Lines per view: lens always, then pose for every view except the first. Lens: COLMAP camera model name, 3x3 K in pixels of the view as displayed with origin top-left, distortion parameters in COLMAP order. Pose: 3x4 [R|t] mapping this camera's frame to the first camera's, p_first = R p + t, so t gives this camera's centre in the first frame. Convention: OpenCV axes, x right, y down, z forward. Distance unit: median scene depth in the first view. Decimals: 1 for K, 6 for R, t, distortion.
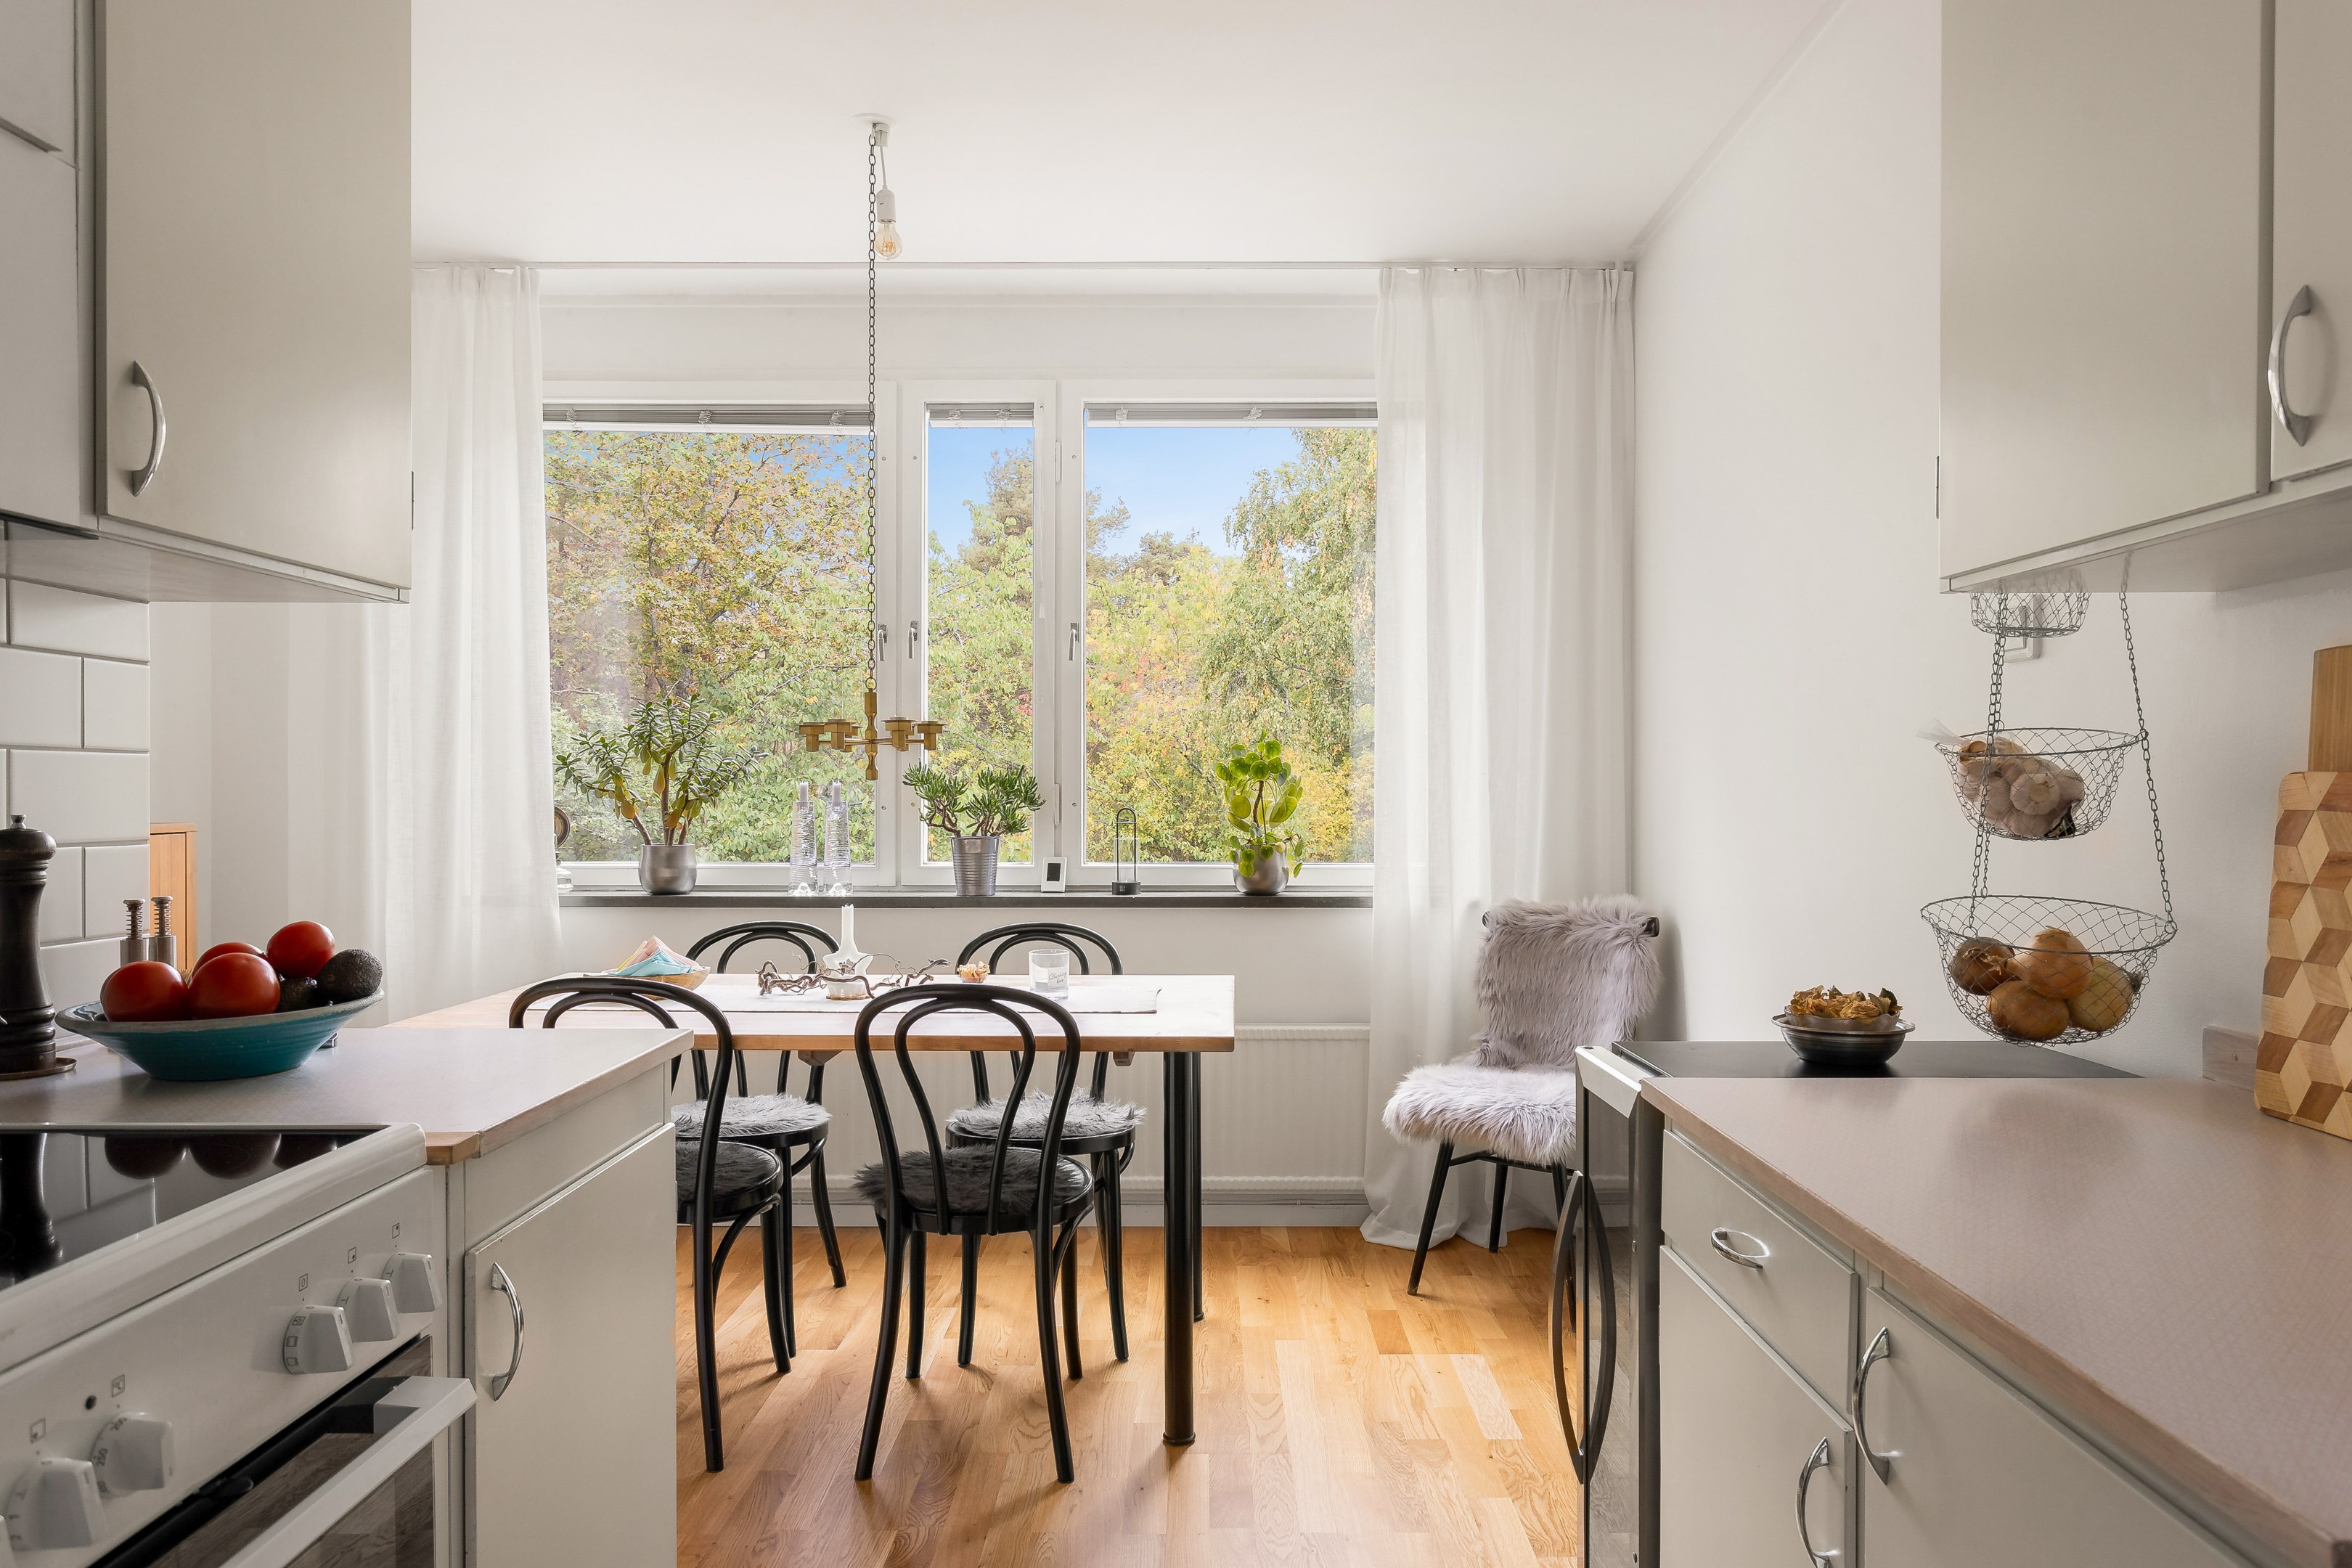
lens RADIAL K [[1528.1, 0, 1171.0], [0, 1528.1, 788.0], [0, 0, 1]] dist [-0.005795, 0.000600]
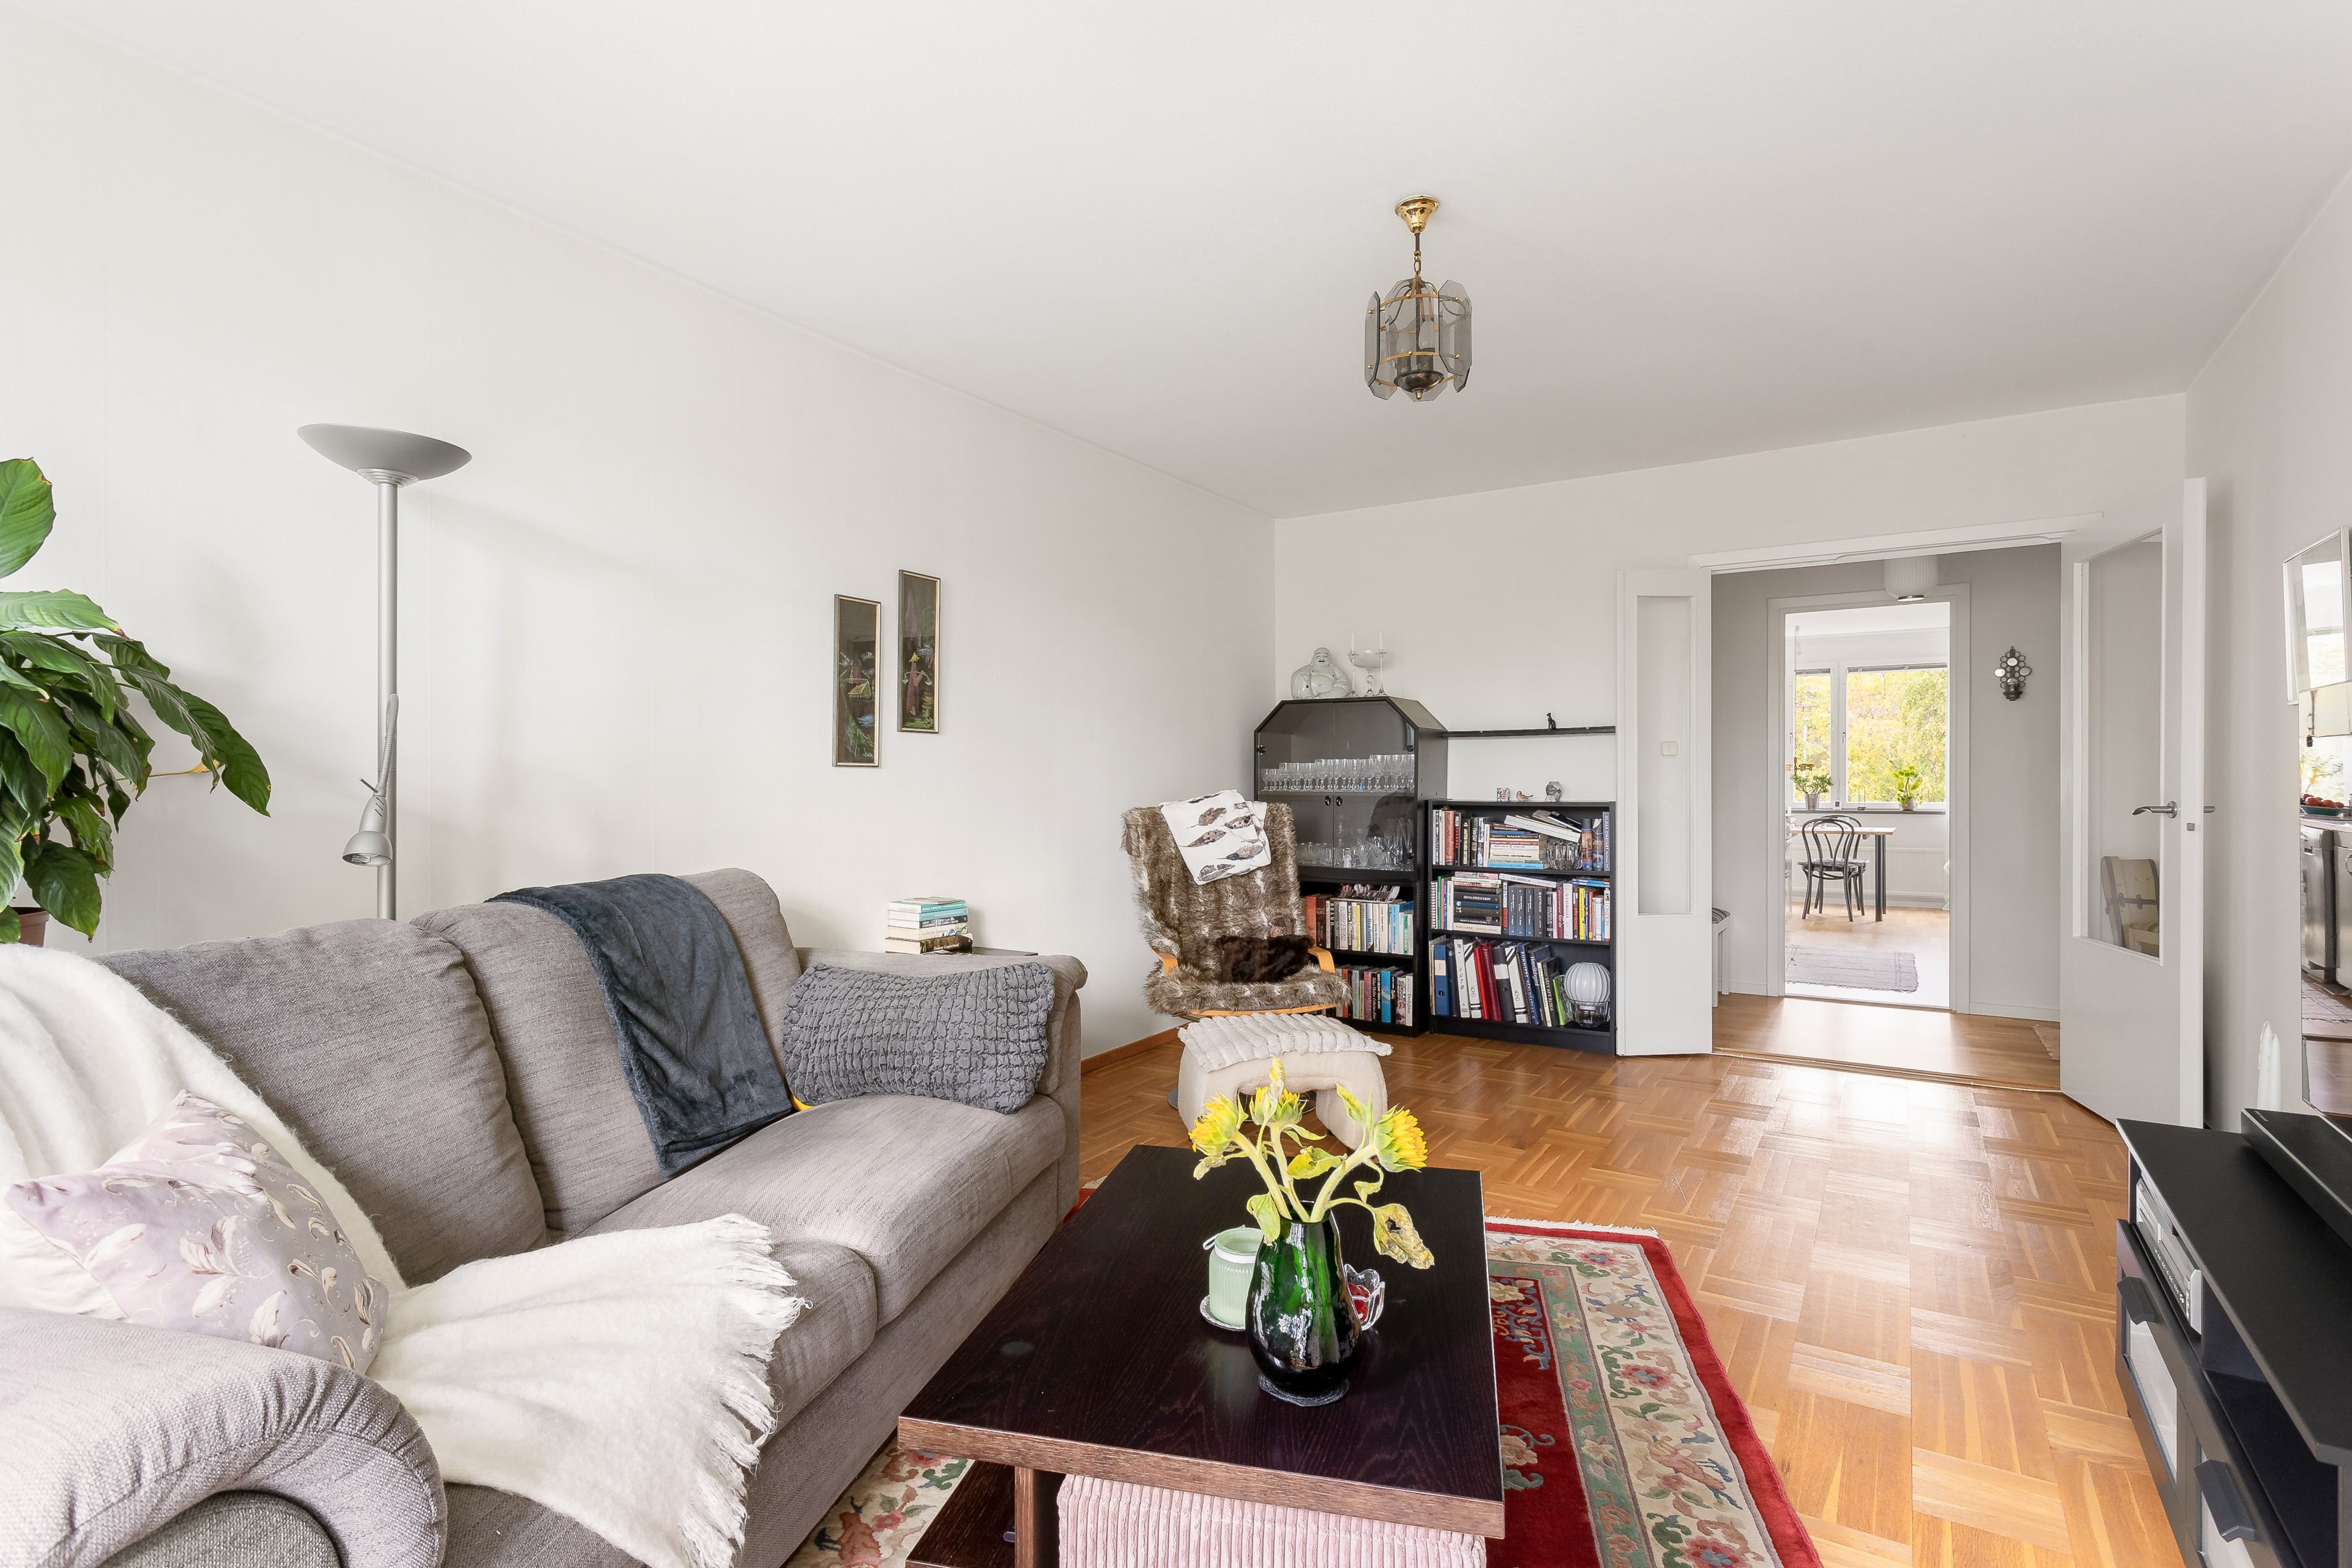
lens RADIAL K [[1106.4, 0, 1189.5], [0, 1106.4, 776.3], [0, 0, 1]] dist [-0.000718, -0.000856]
pose [[0.848369, -0.006831, -0.529362, 0.004968], [0.002046, 0.999952, -0.009625, 0.013119], [0.529402, 0.007083, 0.848342, -1.991806]]
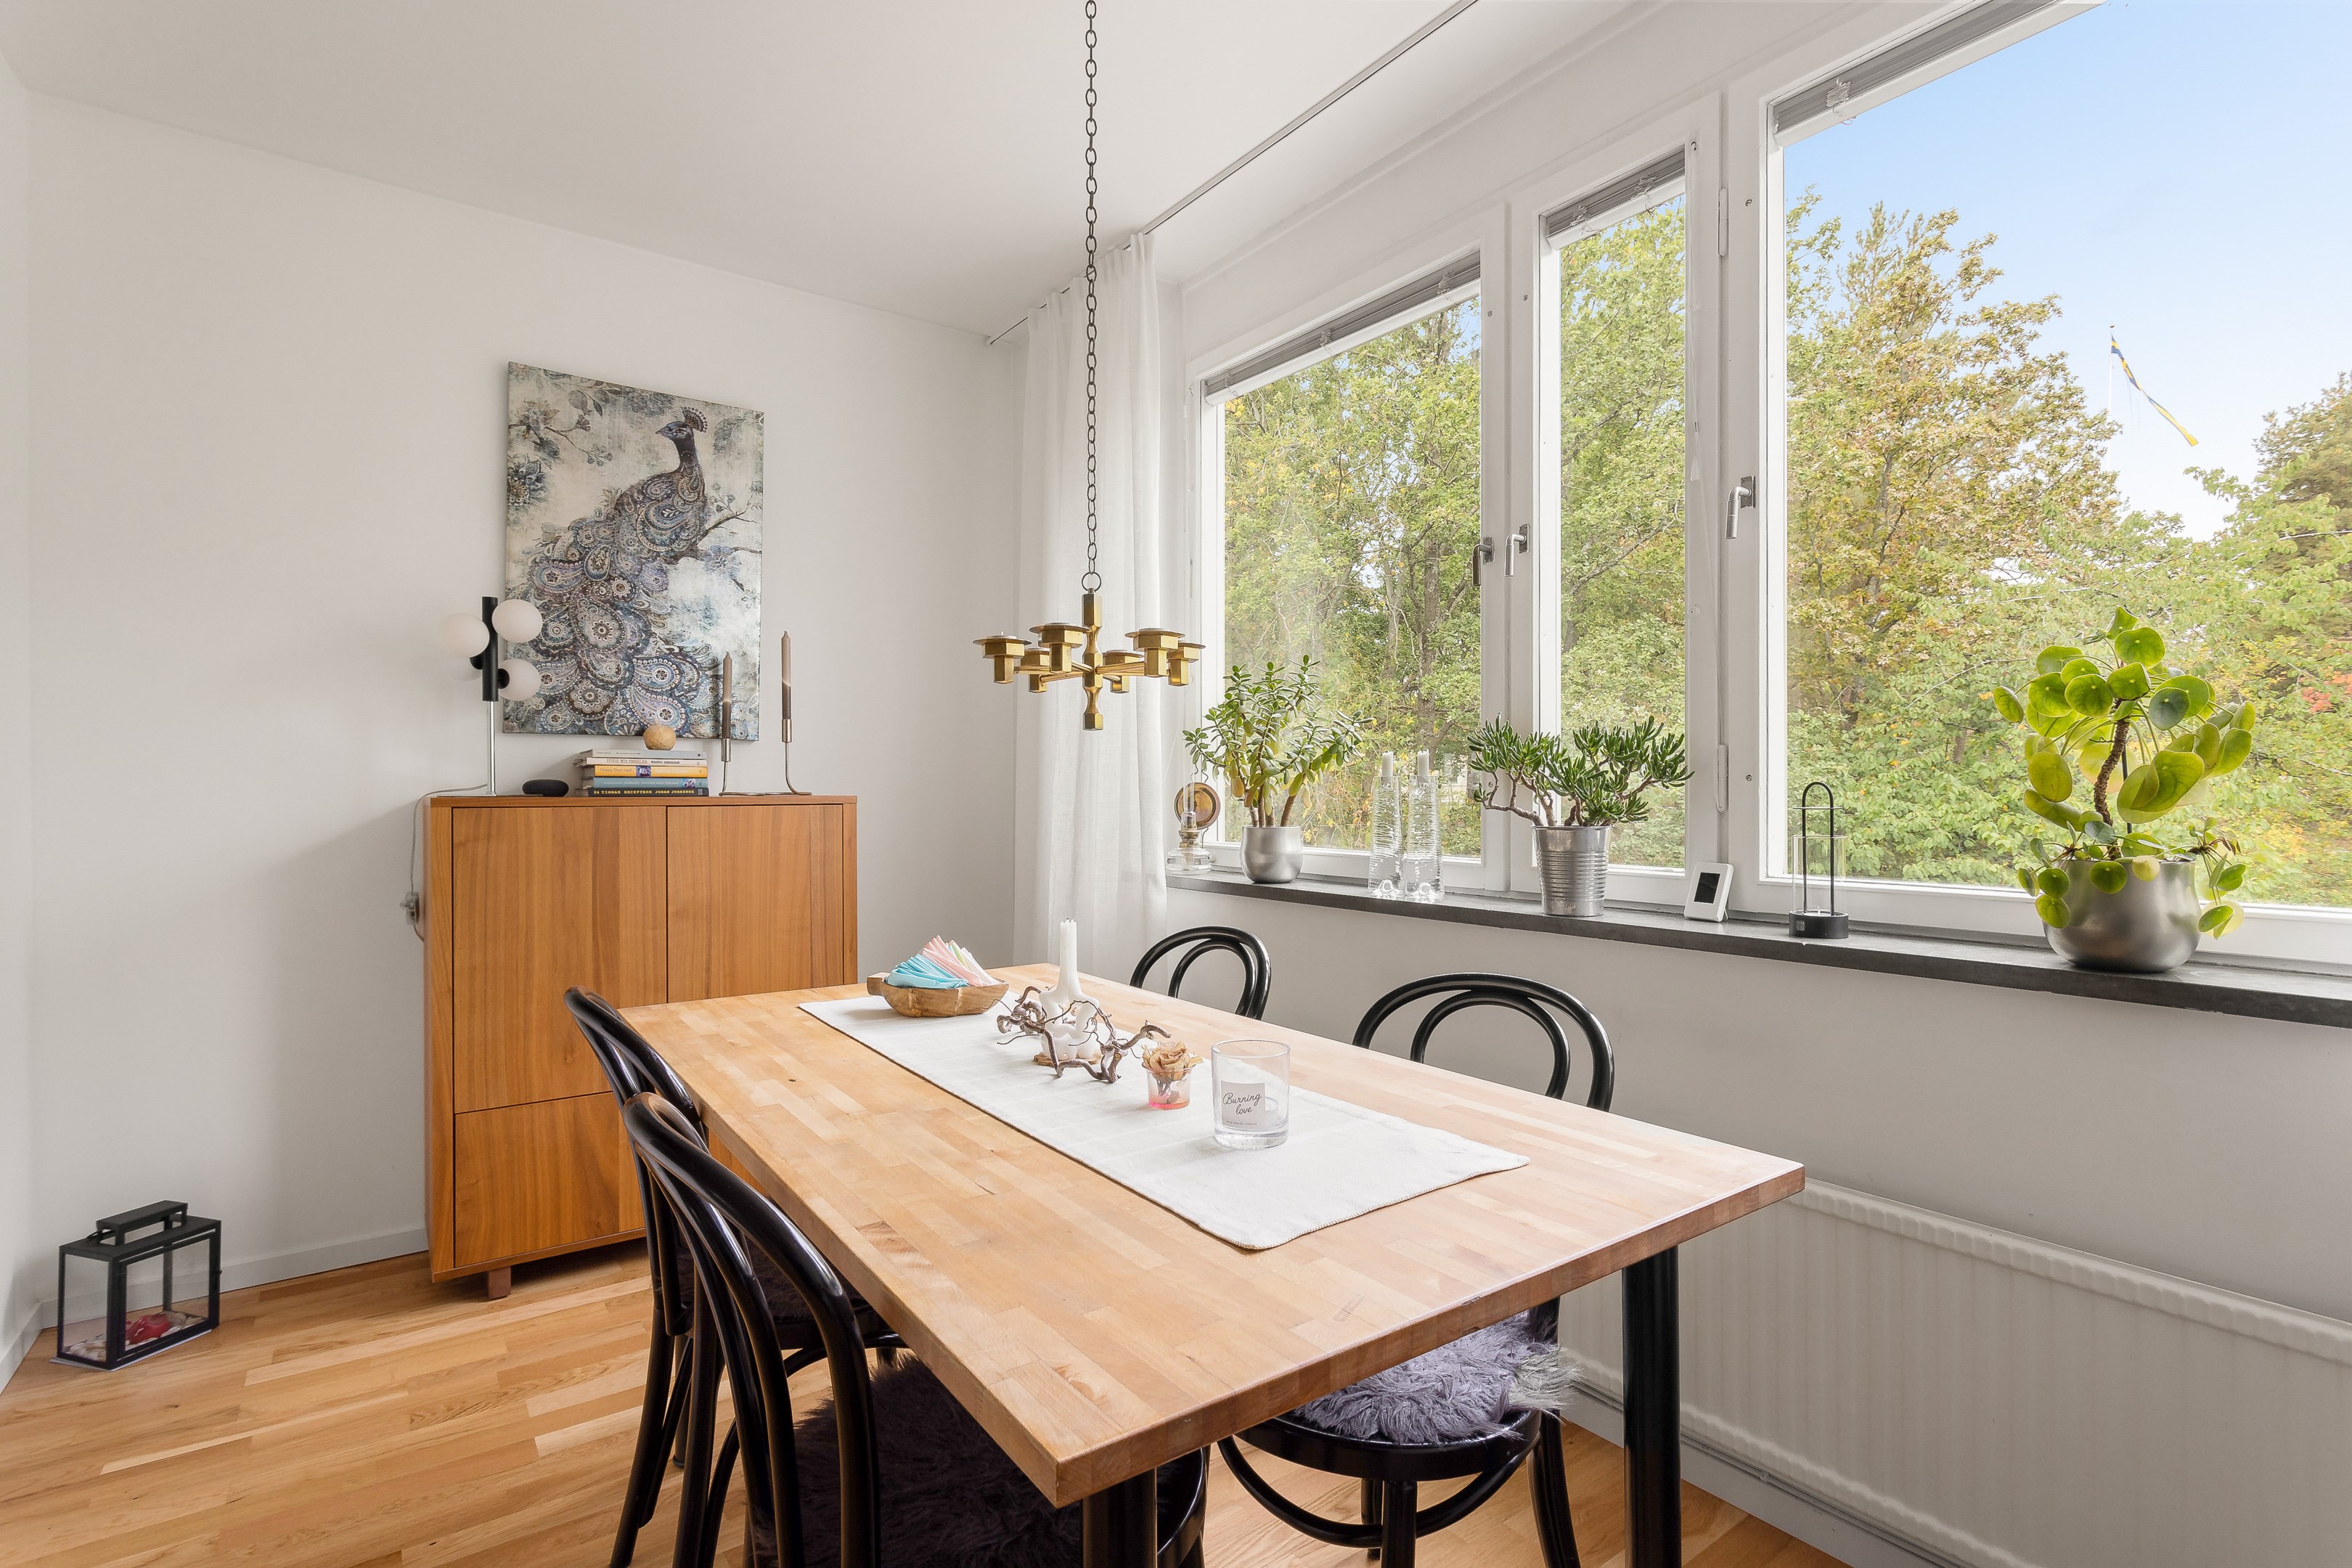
lens RADIAL K [[1106.4, 0, 1192.4], [0, 1106.4, 785.3], [0, 0, 1]] dist [-0.000718, -0.000856]
pose [[0.598375, -0.005349, -0.801198, 0.160949], [0.001974, 0.999985, -0.005202, 0.016419], [0.801214, 0.001531, 0.598376, 0.587753]]
